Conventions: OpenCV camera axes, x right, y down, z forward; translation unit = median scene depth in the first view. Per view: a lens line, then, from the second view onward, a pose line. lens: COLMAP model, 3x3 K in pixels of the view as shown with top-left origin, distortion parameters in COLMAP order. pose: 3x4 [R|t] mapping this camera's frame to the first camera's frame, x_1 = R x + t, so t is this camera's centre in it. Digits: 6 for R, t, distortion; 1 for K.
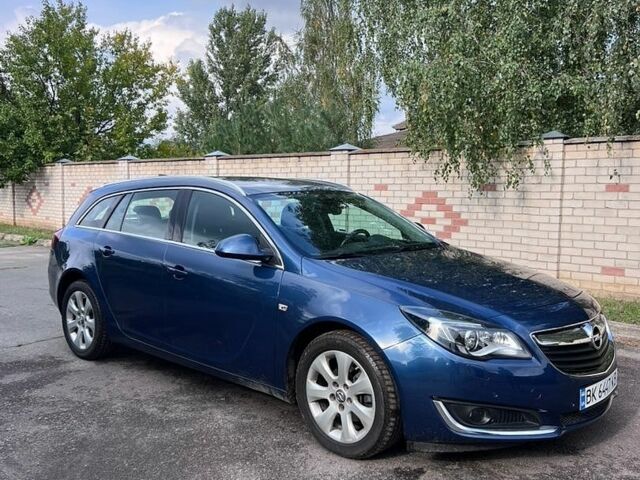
lens RADIAL K [[643.4, 0, 316.2], [0, 643.4, 243.3], [0, 0, 1]] dist [0.144153, -0.274374]
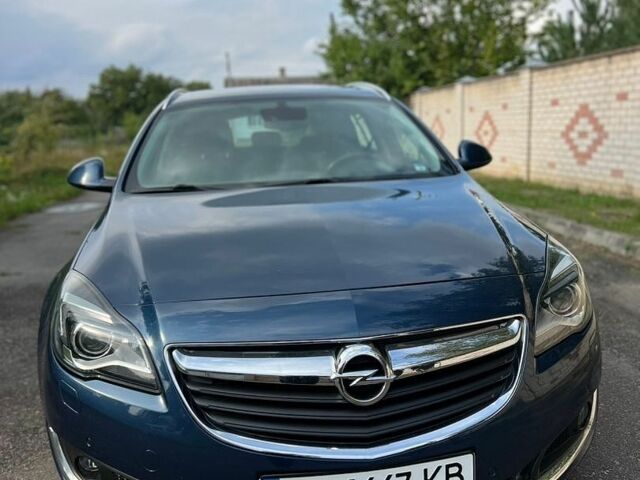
lens RADIAL K [[643.0, 0, 320.0], [0, 643.0, 240.0], [0, 0, 1]] dist [0.136229, -0.266234]
pose [[0.775852, 0.074747, -0.626471, 0.221418], [-0.010766, 0.994381, 0.105310, 0.000092], [0.630823, -0.074960, 0.772298, 0.208299]]
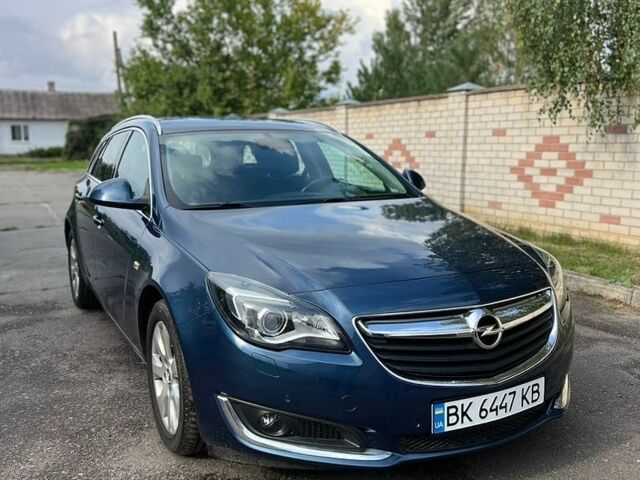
lens RADIAL K [[643.0, 0, 320.0], [0, 643.0, 240.0], [0, 0, 1]] dist [0.136229, -0.266234]
pose [[0.945749, 0.038278, -0.322636, 0.154729], [-0.017988, 0.997681, 0.065637, 0.002655], [0.324400, -0.056272, 0.944245, 0.100426]]
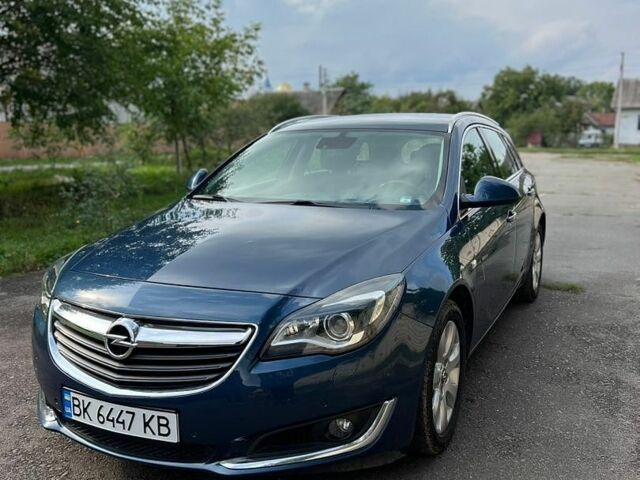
lens RADIAL K [[643.0, 0, 320.0], [0, 643.0, 240.0], [0, 0, 1]] dist [0.136229, -0.266234]
pose [[0.287523, 0.156935, -0.944829, 0.357680], [-0.089823, 0.986555, 0.136531, -0.021659], [0.953553, 0.045611, 0.297754, 0.324331]]
